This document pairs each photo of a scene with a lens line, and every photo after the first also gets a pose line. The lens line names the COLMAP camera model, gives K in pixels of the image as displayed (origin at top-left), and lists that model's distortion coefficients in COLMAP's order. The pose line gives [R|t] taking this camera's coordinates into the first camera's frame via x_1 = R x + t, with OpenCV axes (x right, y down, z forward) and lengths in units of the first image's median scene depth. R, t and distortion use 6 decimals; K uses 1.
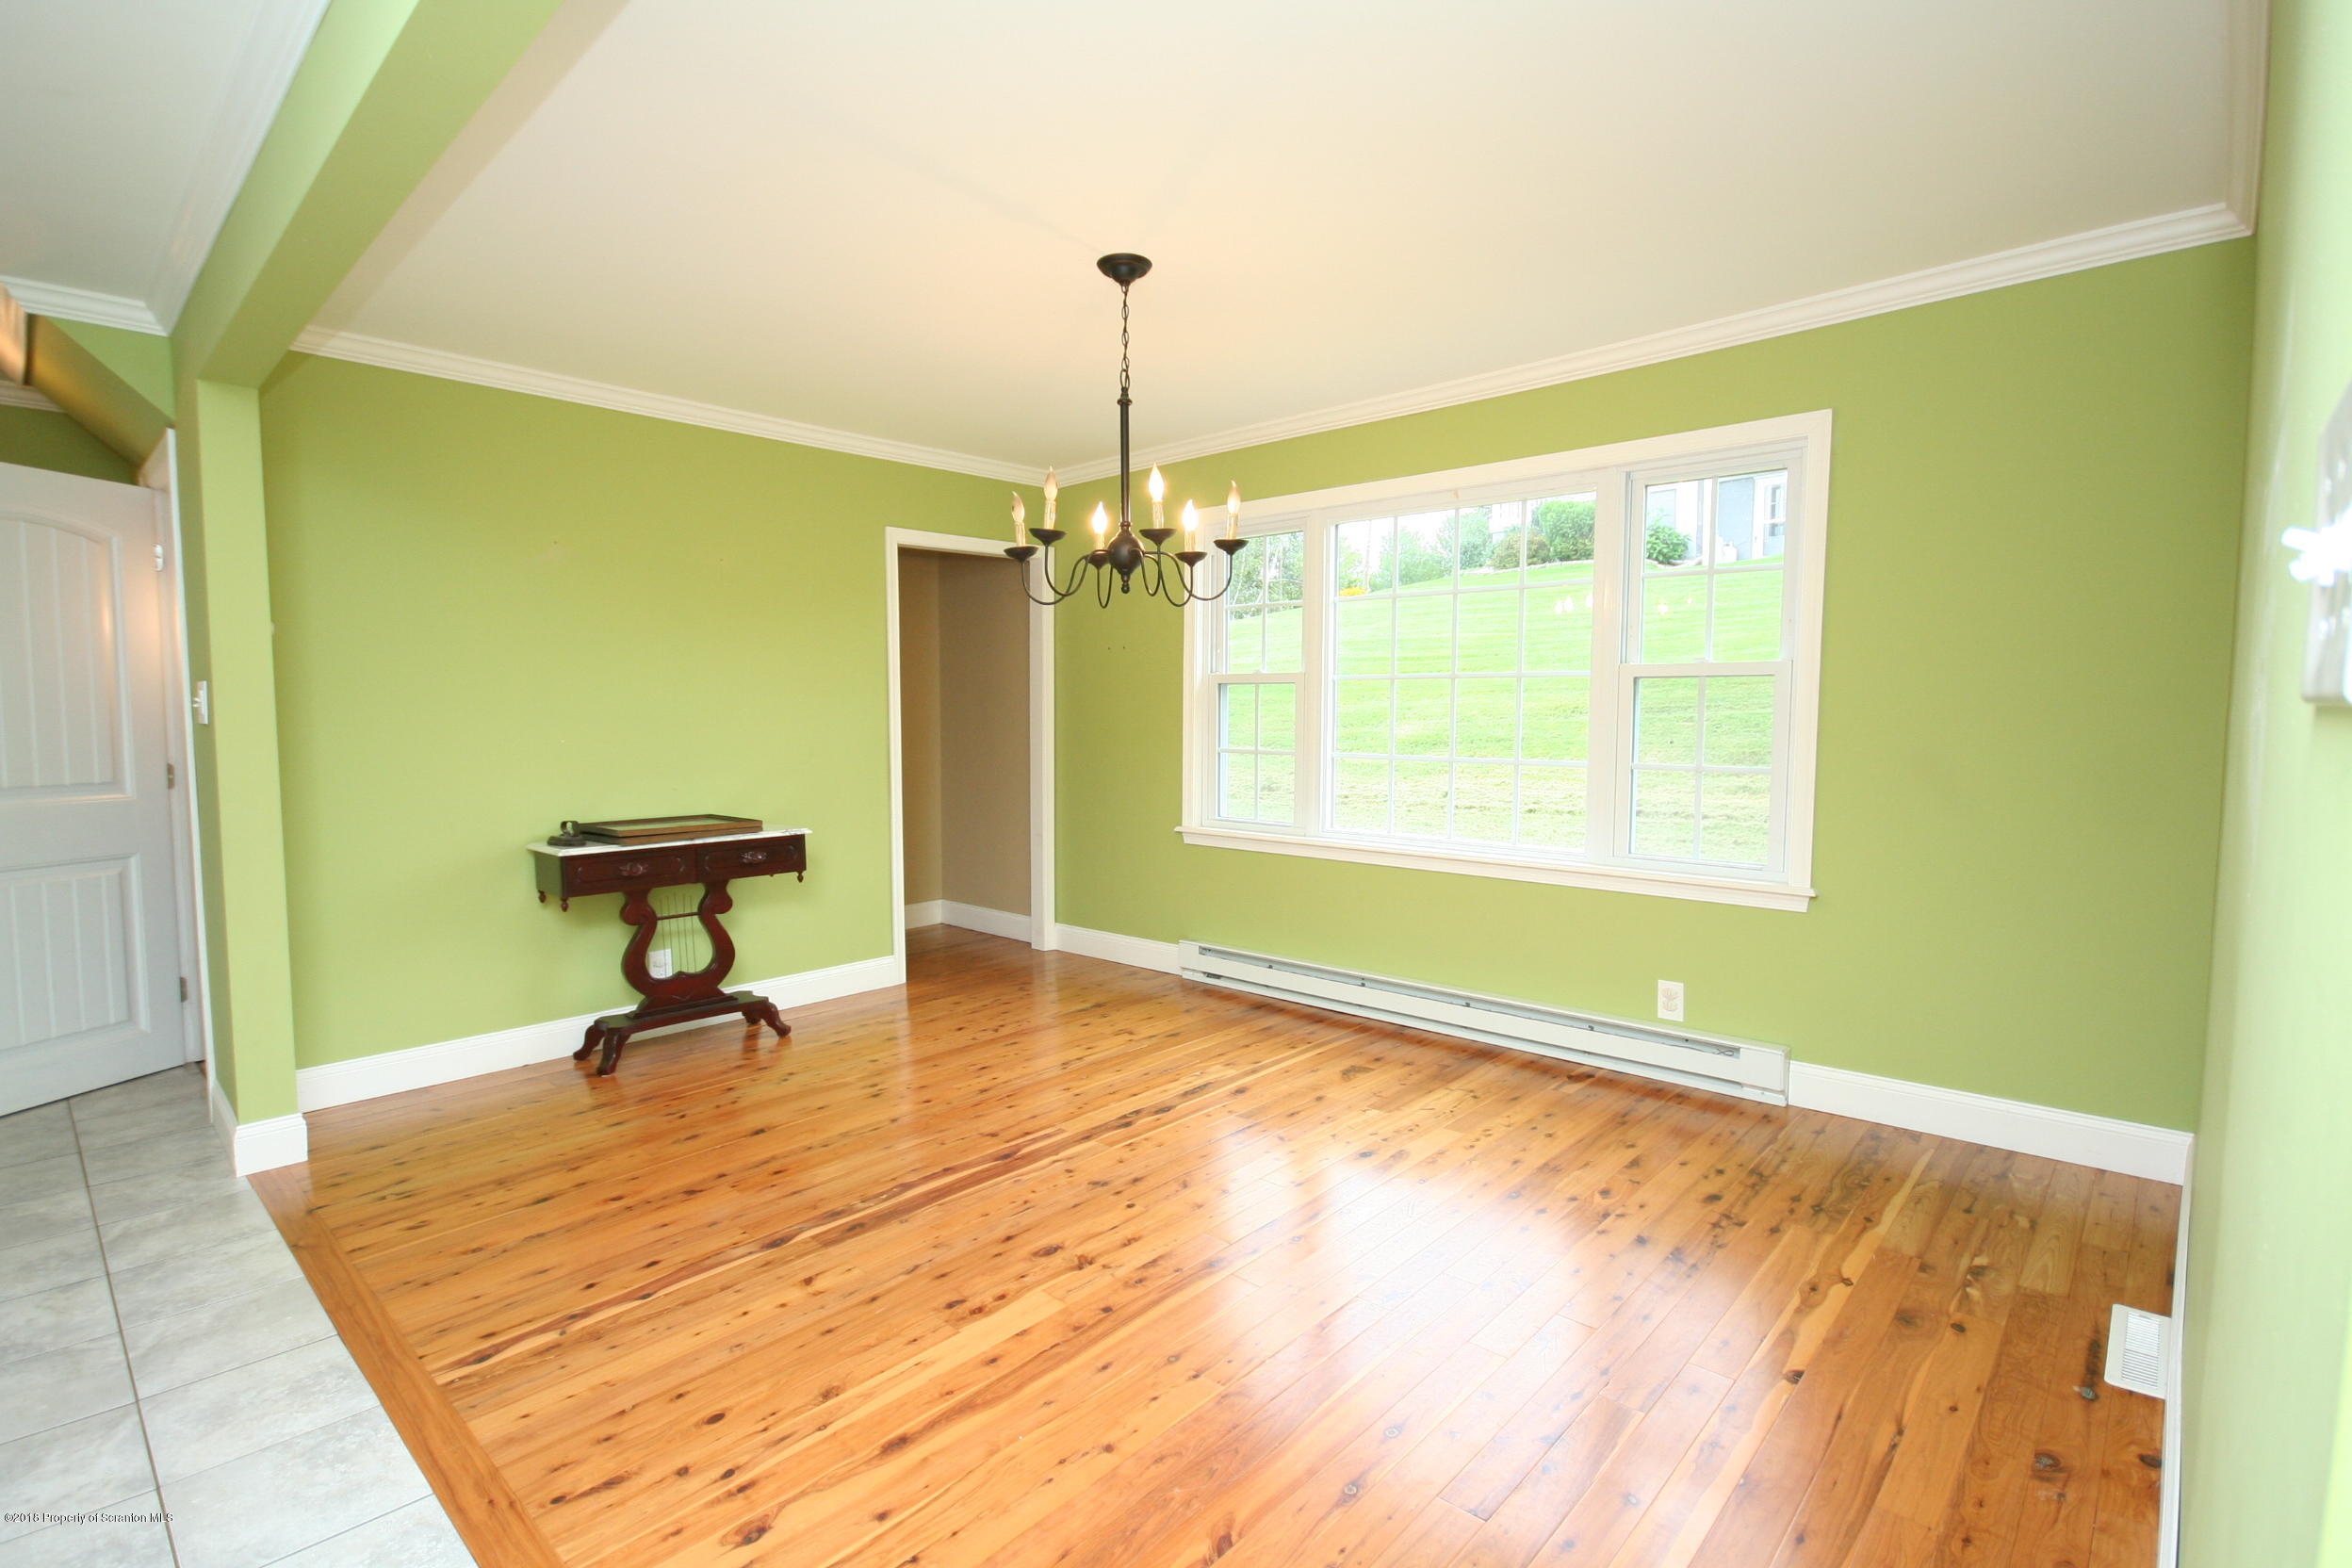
lens RADIAL K [[1114.7, 0, 1199.6], [0, 1114.7, 794.4], [0, 0, 1]] dist [-0.002210, -0.000115]
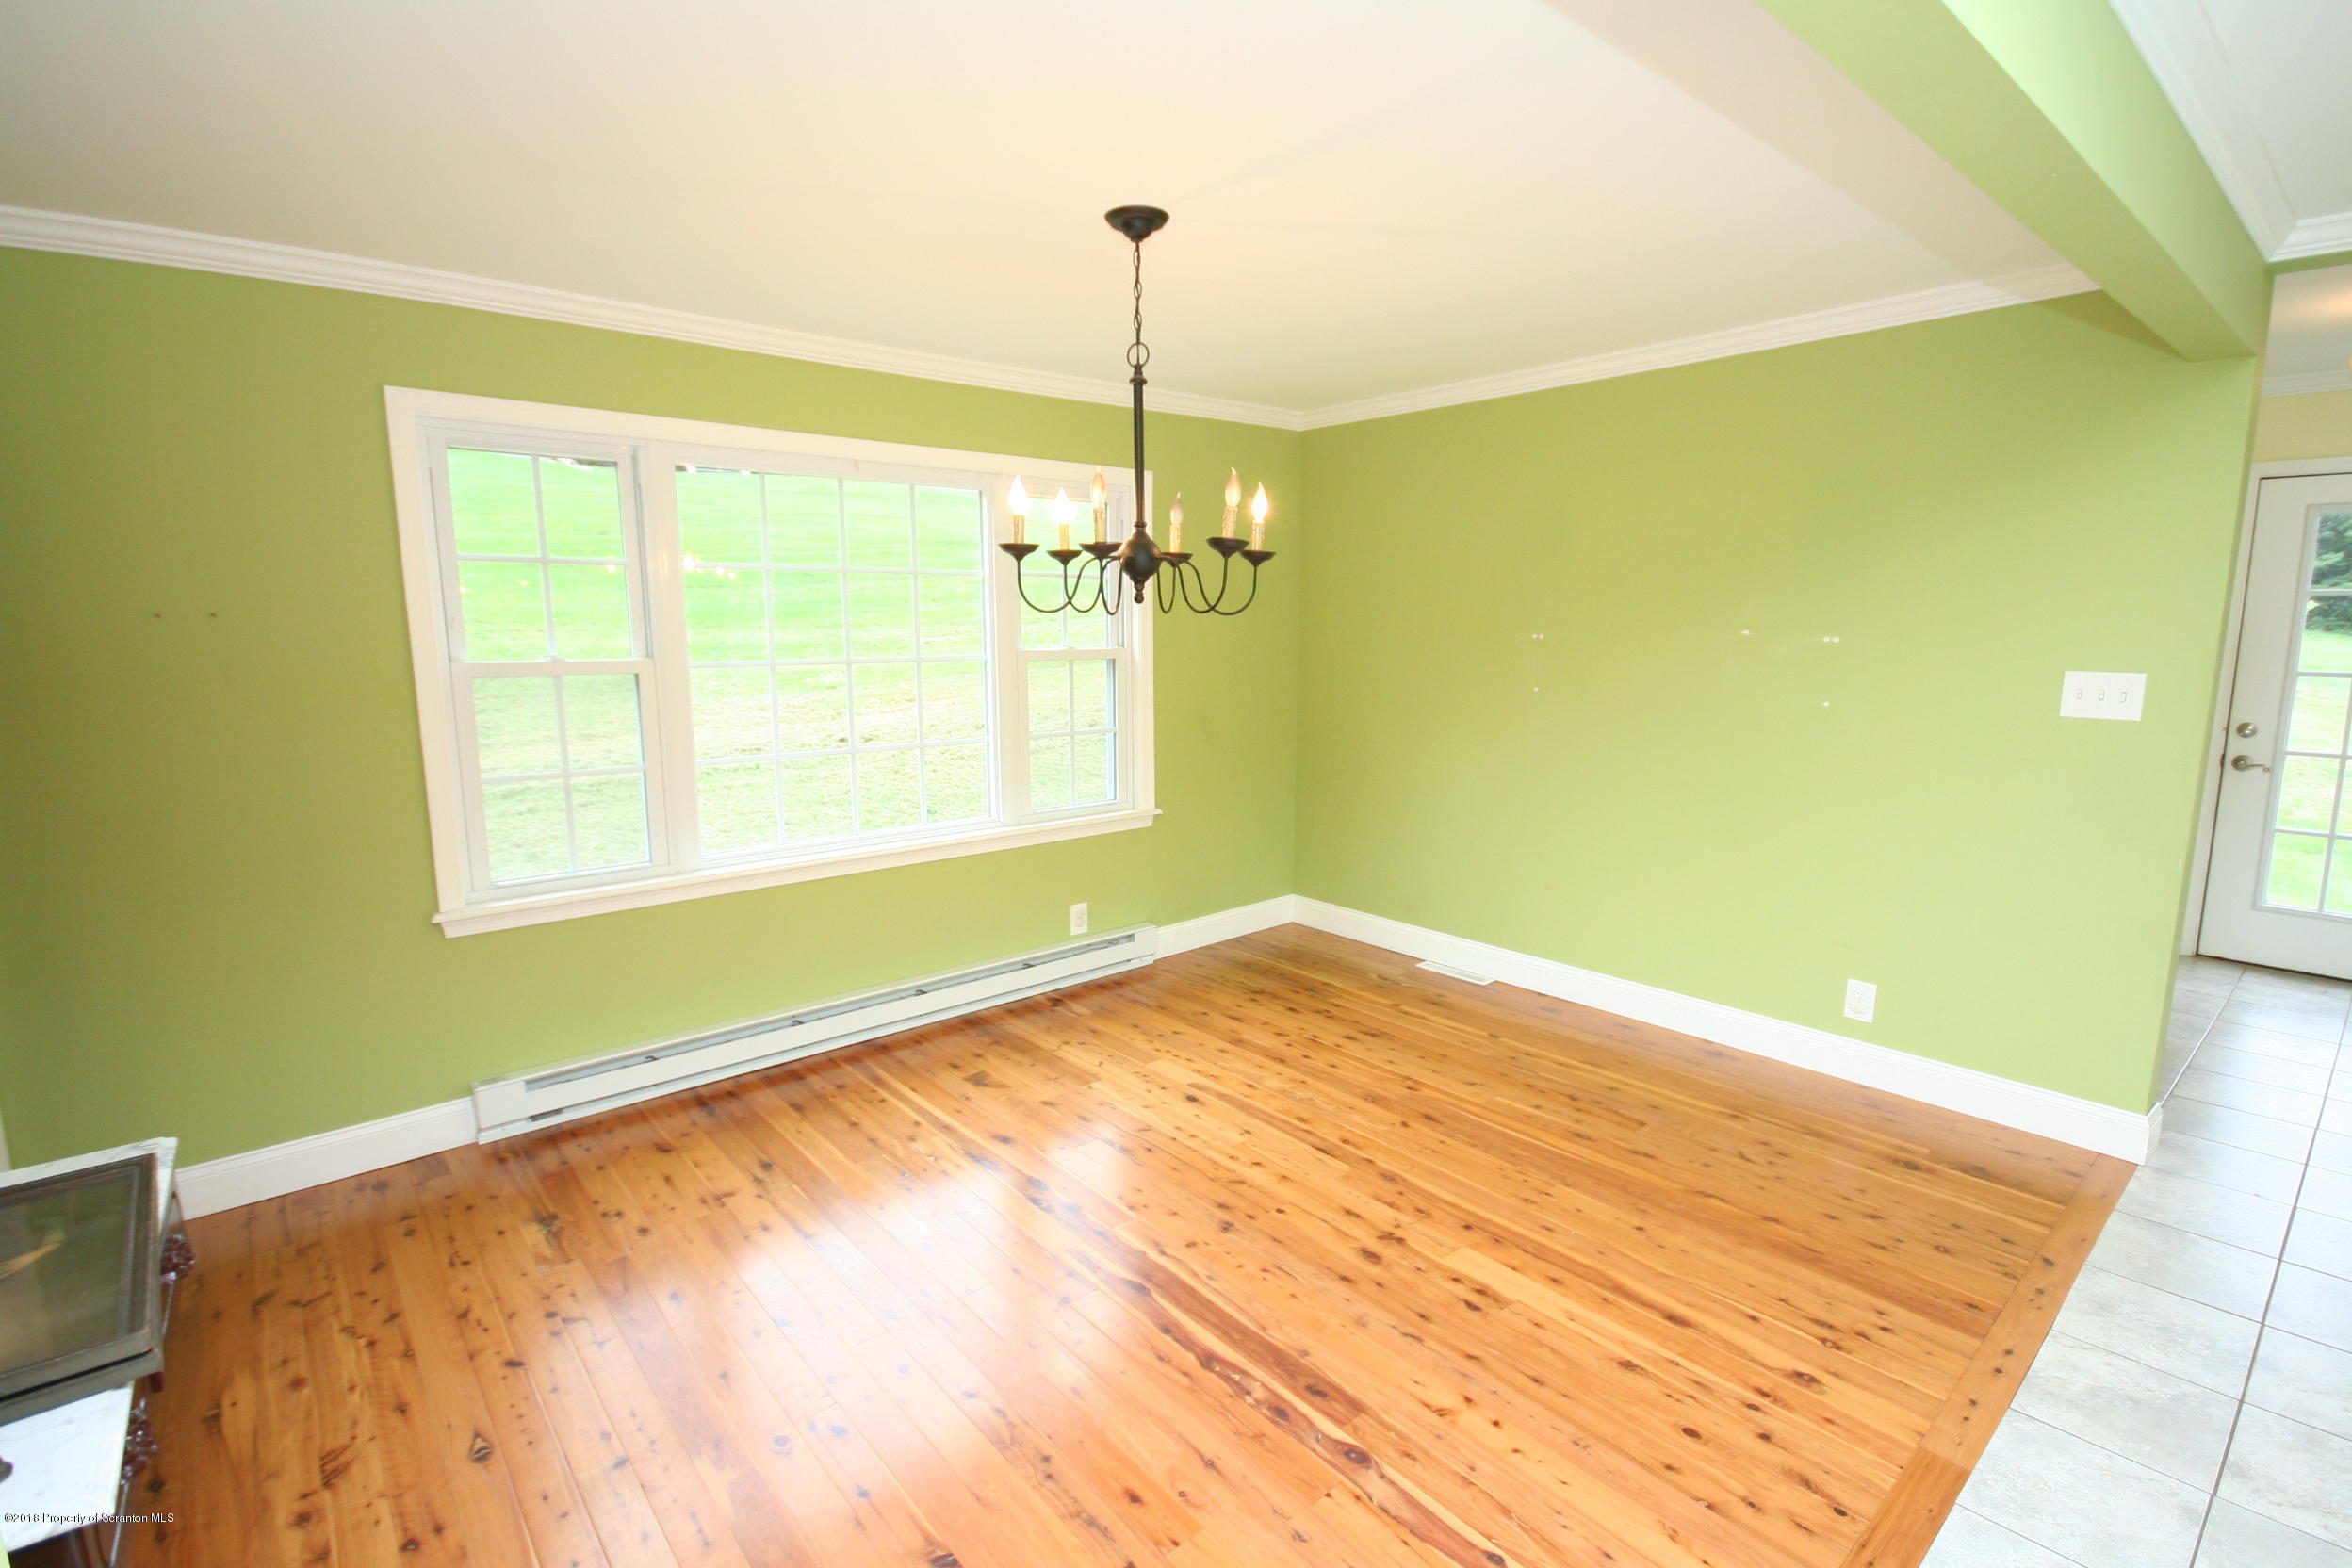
lens RADIAL K [[1114.7, 0, 1199.6], [0, 1114.7, 794.4], [0, 0, 1]] dist [-0.002210, -0.000115]
pose [[0.101200, -0.155494, 0.982639, -0.961541], [0.075281, 0.986075, 0.148285, -0.160961], [-0.992014, 0.058967, 0.111496, 0.876038]]
